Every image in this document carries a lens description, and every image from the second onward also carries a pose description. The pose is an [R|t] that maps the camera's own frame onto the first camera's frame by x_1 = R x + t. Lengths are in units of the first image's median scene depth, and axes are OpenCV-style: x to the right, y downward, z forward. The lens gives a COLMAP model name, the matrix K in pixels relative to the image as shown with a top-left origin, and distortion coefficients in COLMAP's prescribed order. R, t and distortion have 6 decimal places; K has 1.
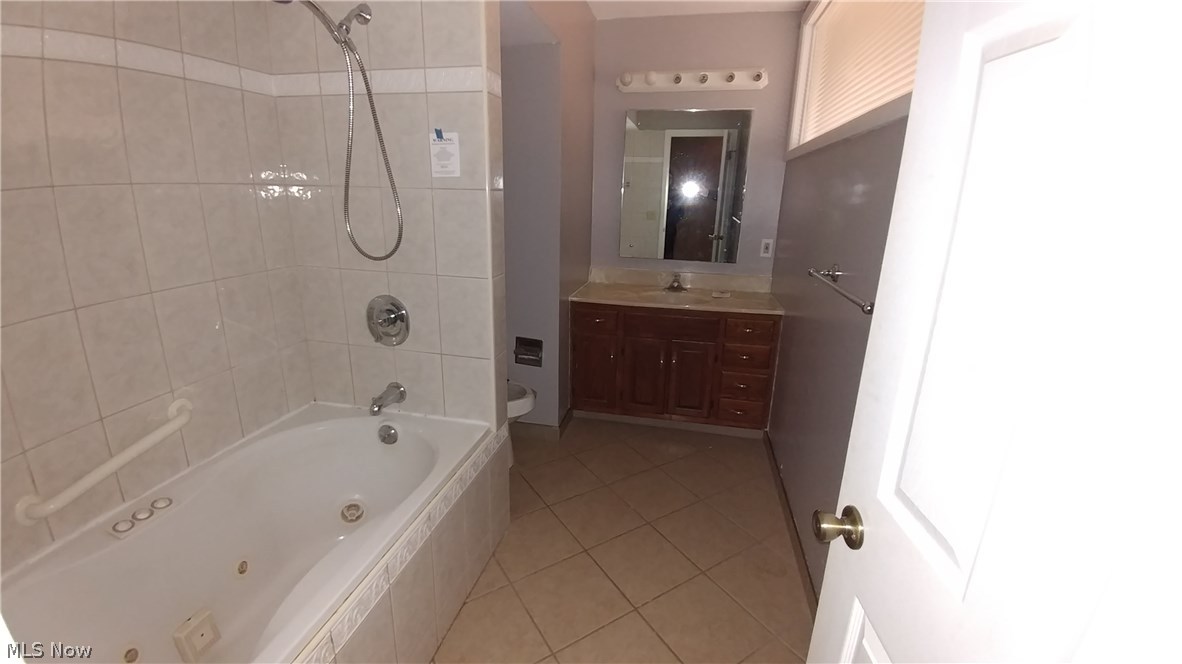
lens RADIAL K [[497.6, 0, 587.4], [0, 497.6, 332.3], [0, 0, 1]] dist [-0.001105, -0.000382]
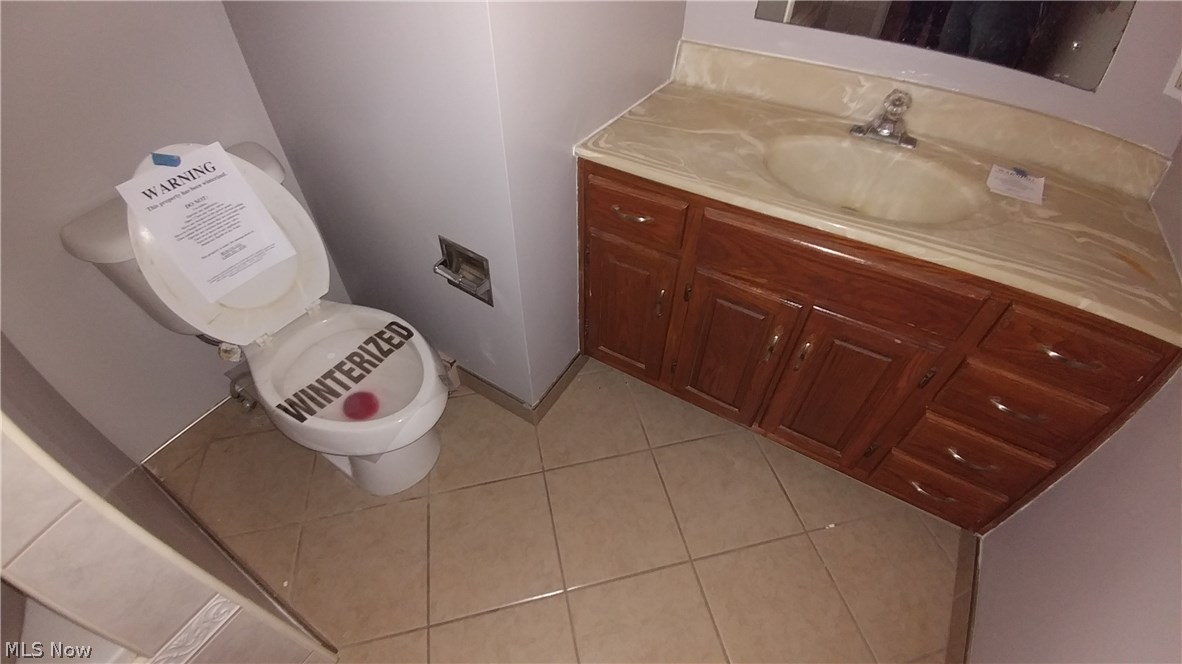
lens RADIAL K [[497.6, 0, 590.8], [0, 497.6, 330.1], [0, 0, 1]] dist [-0.001105, -0.000382]
pose [[0.941374, 0.225917, -0.250553, 0.104003], [-0.076033, 0.865642, 0.494857, -0.135825], [0.328686, -0.446795, 0.832070, 0.593340]]
